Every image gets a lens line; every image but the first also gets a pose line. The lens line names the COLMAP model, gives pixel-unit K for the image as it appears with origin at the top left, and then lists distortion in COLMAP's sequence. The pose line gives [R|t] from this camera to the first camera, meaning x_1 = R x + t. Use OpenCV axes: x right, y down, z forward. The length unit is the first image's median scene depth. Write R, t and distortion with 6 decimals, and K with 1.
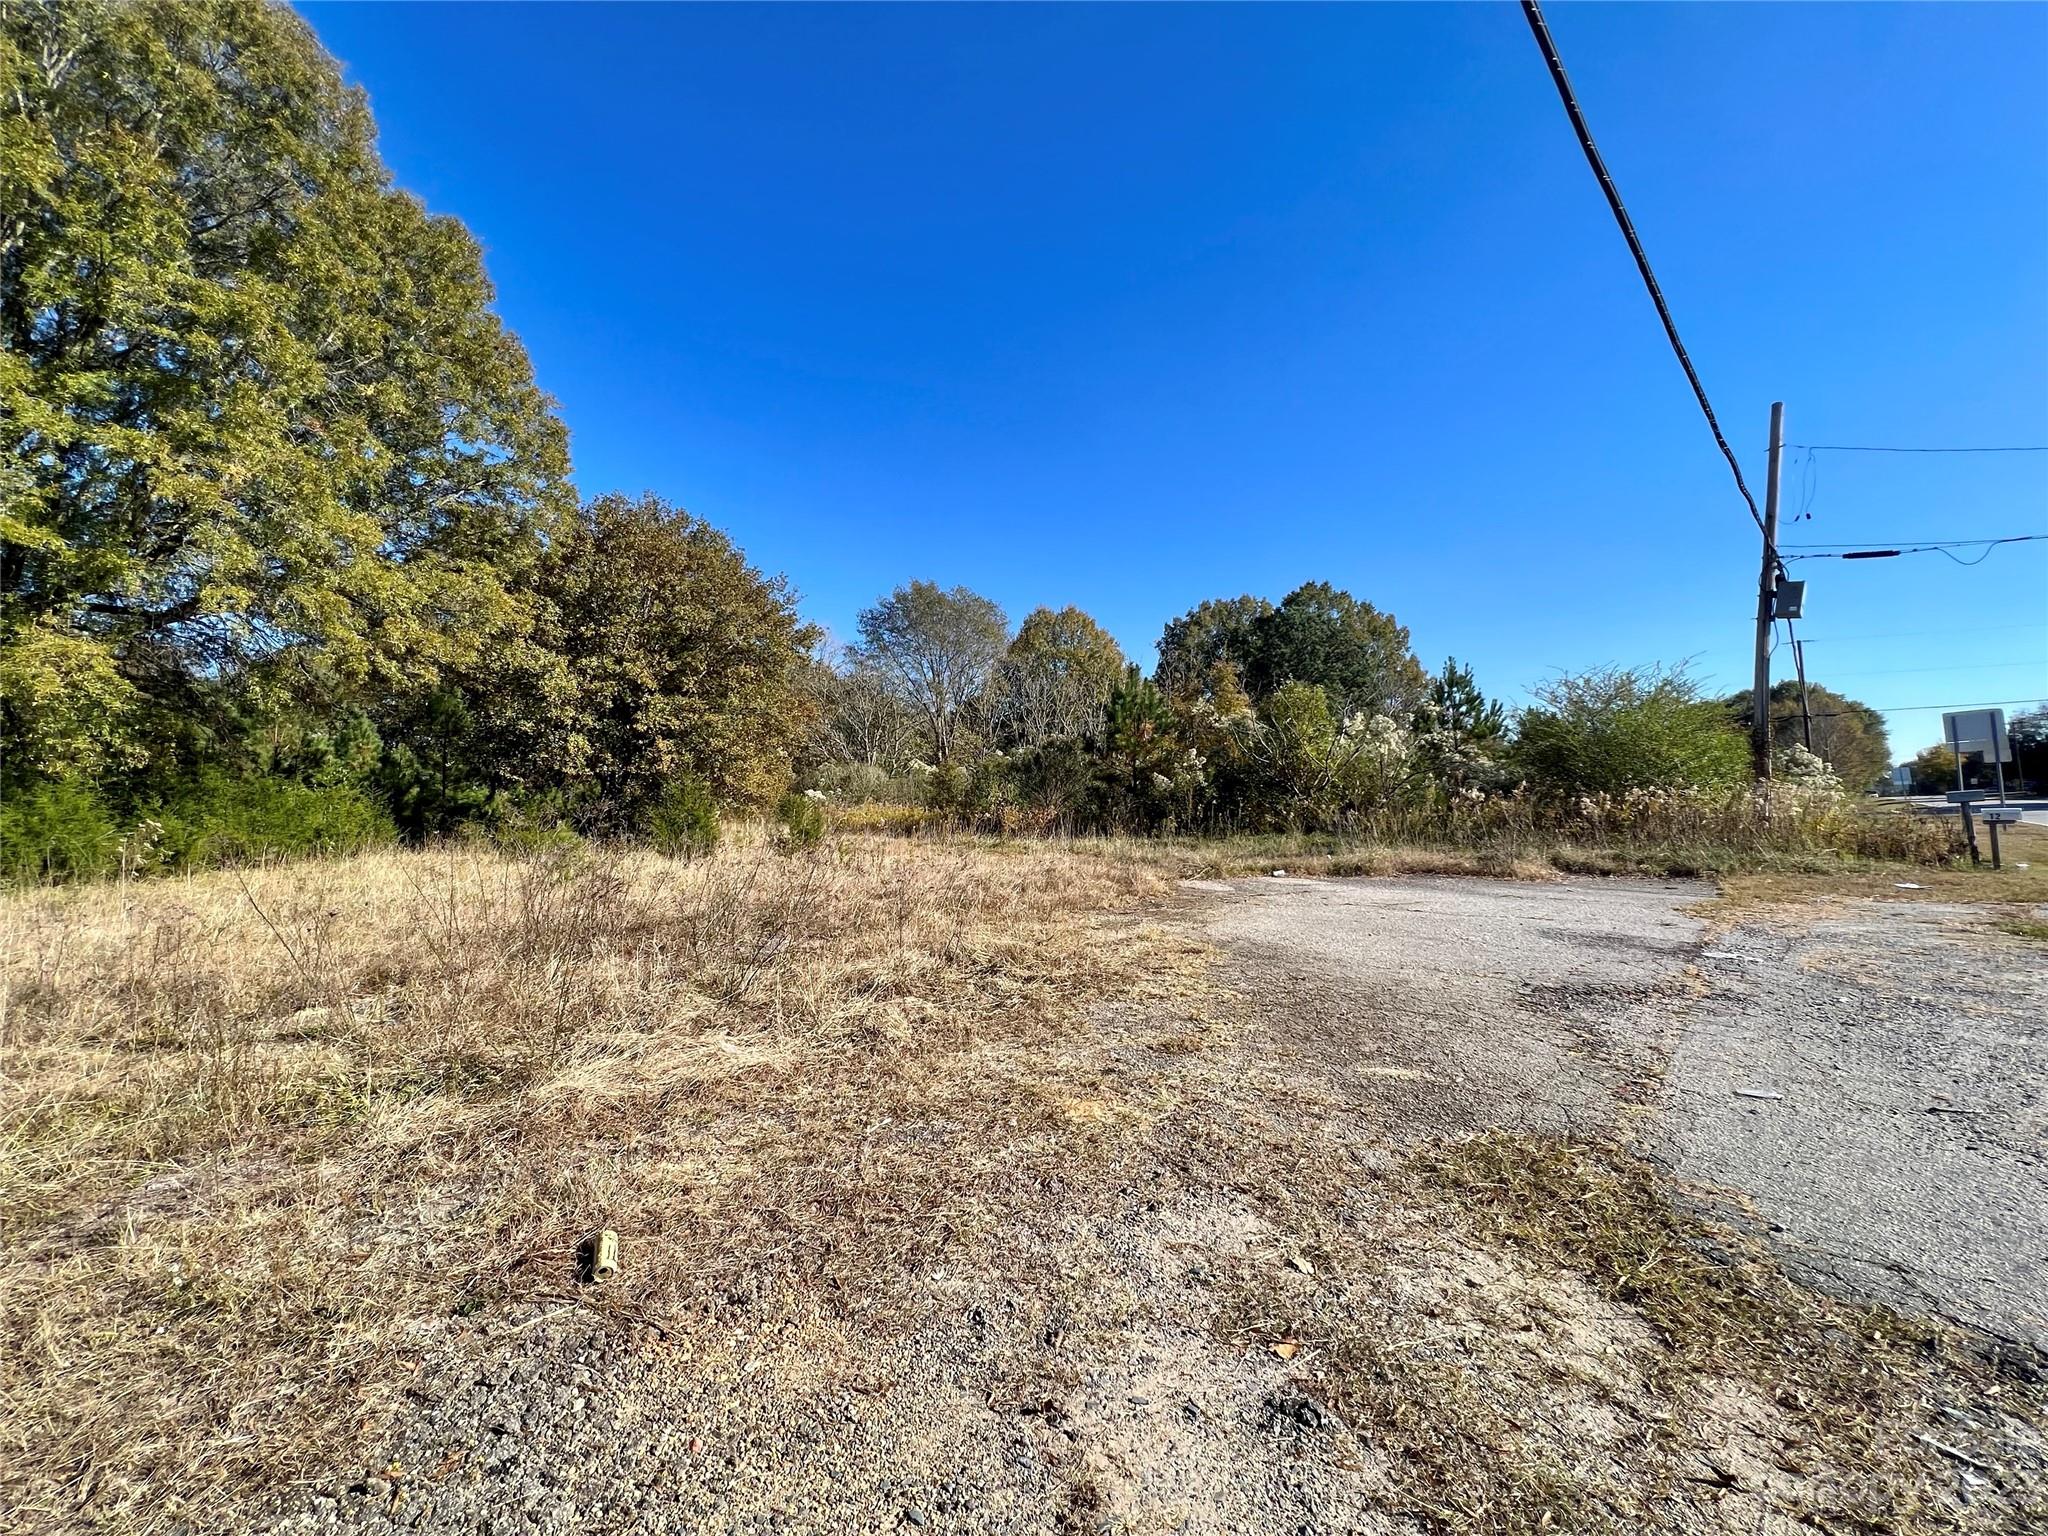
lens RADIAL K [[822.0, 0, 1029.5], [0, 822.0, 770.4], [0, 0, 1]] dist [-0.000391, 0.000070]
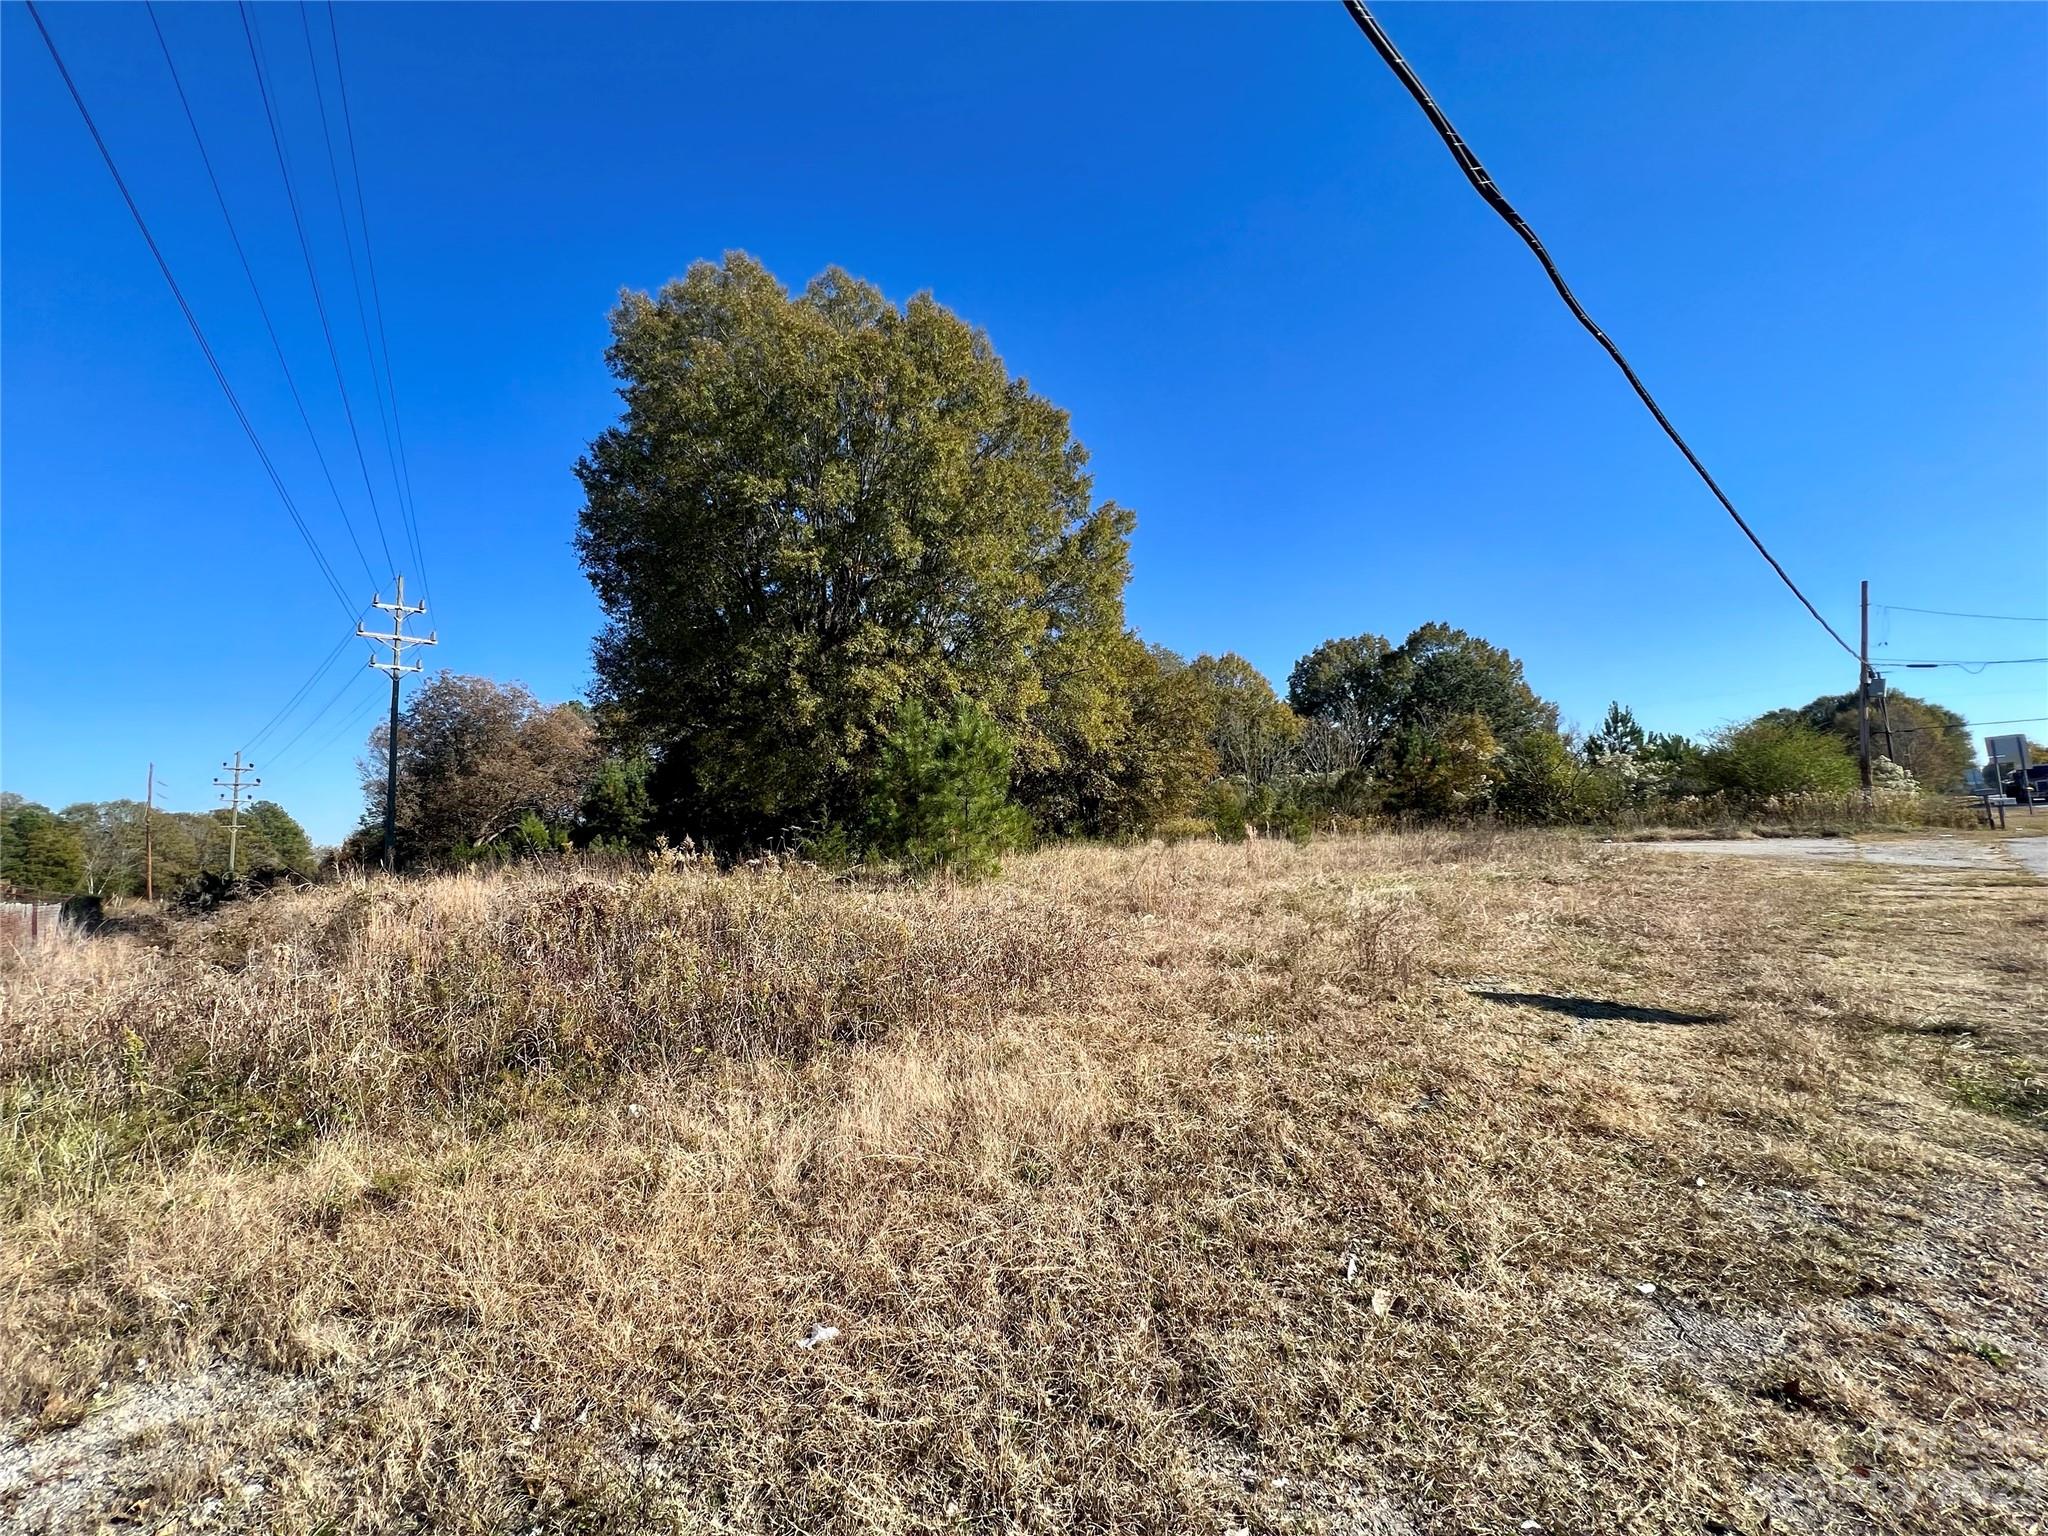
lens RADIAL K [[822.0, 0, 1018.4], [0, 822.0, 769.1], [0, 0, 1]] dist [-0.000391, 0.000070]
pose [[0.998080, -0.026547, -0.055952, -0.192447], [0.025048, 0.999313, -0.027324, -0.005294], [0.056639, 0.025870, 0.998059, -0.201666]]
